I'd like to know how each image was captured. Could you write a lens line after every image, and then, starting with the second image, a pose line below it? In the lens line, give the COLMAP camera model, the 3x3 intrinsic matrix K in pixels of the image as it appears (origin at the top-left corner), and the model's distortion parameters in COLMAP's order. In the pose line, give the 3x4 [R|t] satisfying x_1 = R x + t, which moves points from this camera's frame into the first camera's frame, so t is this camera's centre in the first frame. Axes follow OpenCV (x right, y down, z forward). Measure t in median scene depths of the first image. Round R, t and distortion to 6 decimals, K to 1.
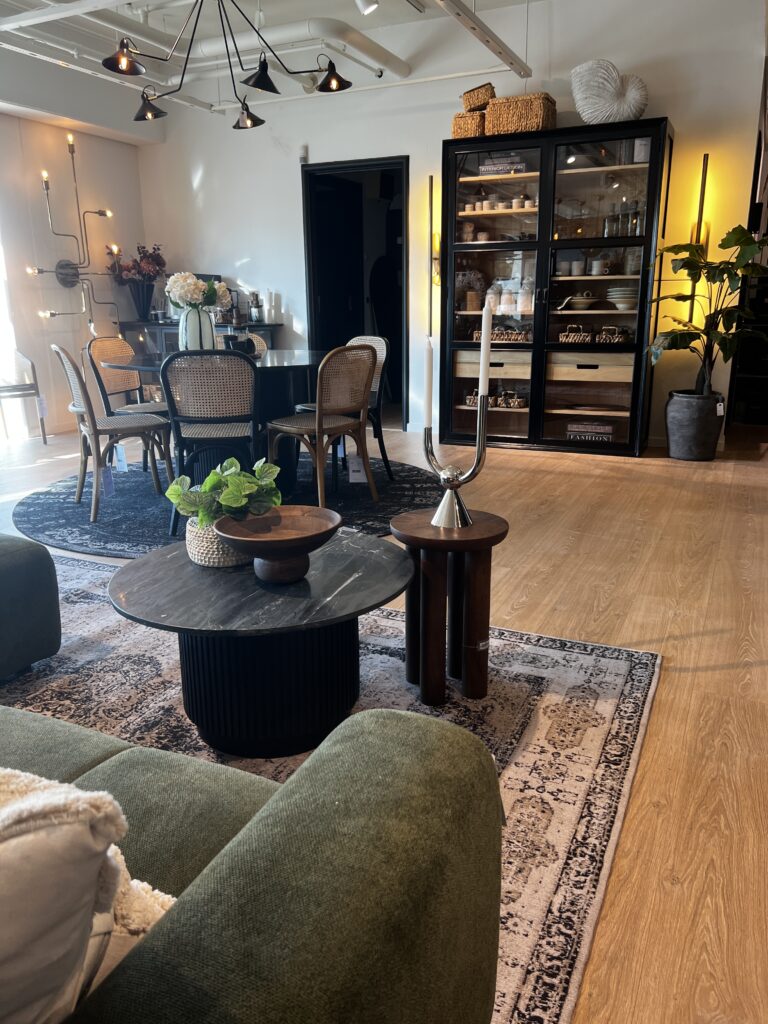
lens RADIAL K [[764.1, 0, 386.7], [0, 764.1, 511.7], [0, 0, 1]] dist [0.011458, 0.004818]
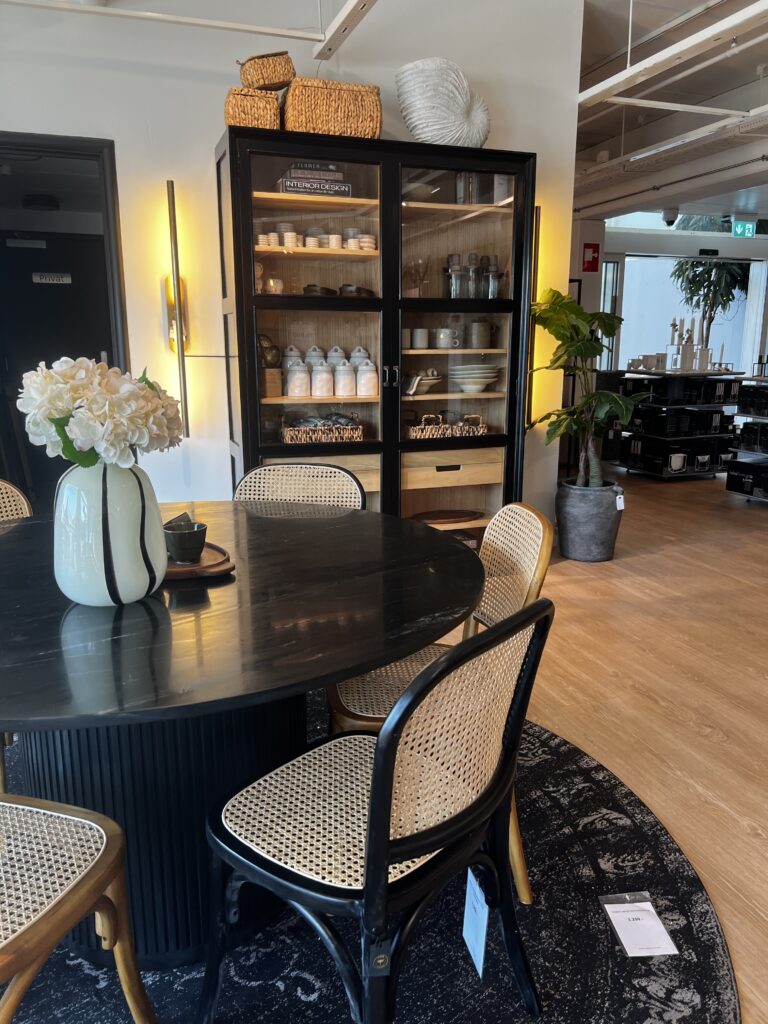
lens RADIAL K [[764.1, 0, 384.4], [0, 764.1, 516.7], [0, 0, 1]] dist [0.011458, 0.004818]
pose [[0.709142, -0.143204, 0.690370, -0.303444], [0.184742, 0.982686, 0.014074, -0.167048], [-0.680432, 0.117560, 0.723320, 0.516752]]
